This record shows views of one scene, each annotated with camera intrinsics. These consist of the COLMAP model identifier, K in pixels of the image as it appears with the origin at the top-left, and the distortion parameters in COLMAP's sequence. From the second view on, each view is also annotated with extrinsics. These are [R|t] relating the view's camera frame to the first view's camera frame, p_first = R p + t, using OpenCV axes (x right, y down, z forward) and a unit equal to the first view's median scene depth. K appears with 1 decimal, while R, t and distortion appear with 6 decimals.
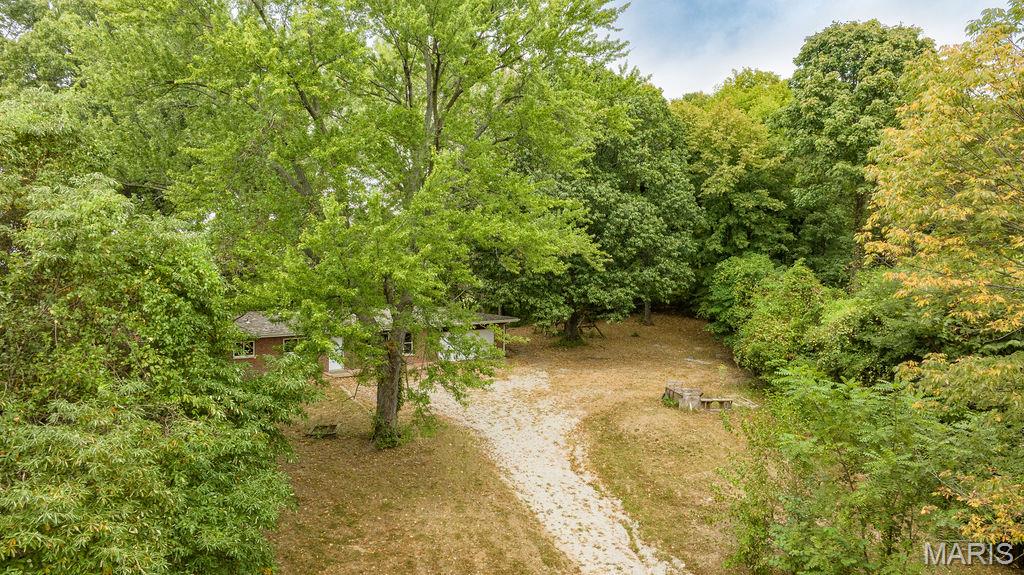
lens RADIAL K [[906.7, 0, 512.0], [0, 906.7, 287.5], [0, 0, 1]] dist [0.004627, -0.146260]
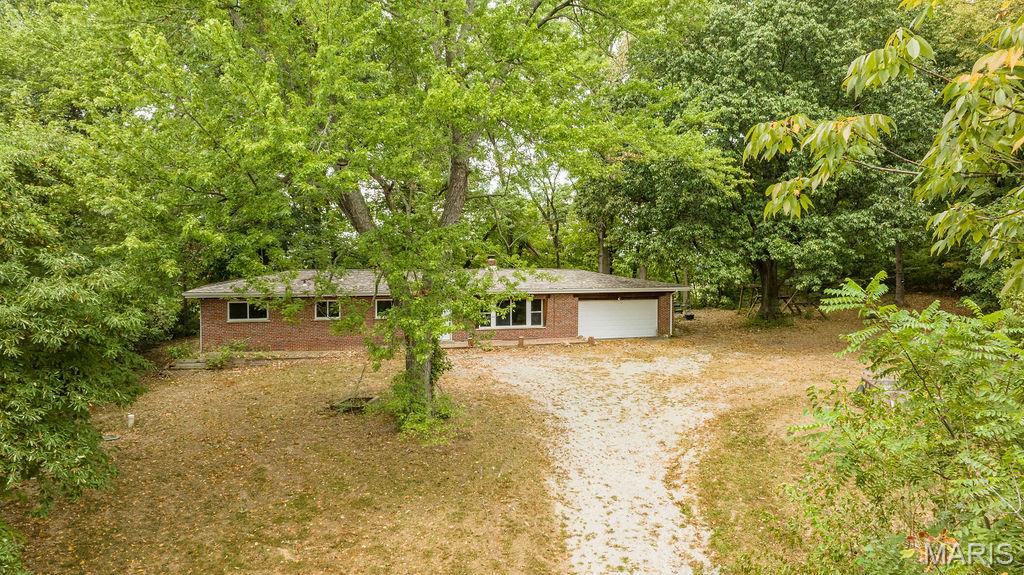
lens RADIAL K [[906.7, 0, 512.0], [0, 906.7, 287.5], [0, 0, 1]] dist [0.004627, -0.146260]
pose [[0.918942, 0.005173, -0.394359, 0.180242], [-0.014225, 0.999698, -0.020034, 0.055853], [0.394137, 0.024020, 0.918738, 0.256645]]
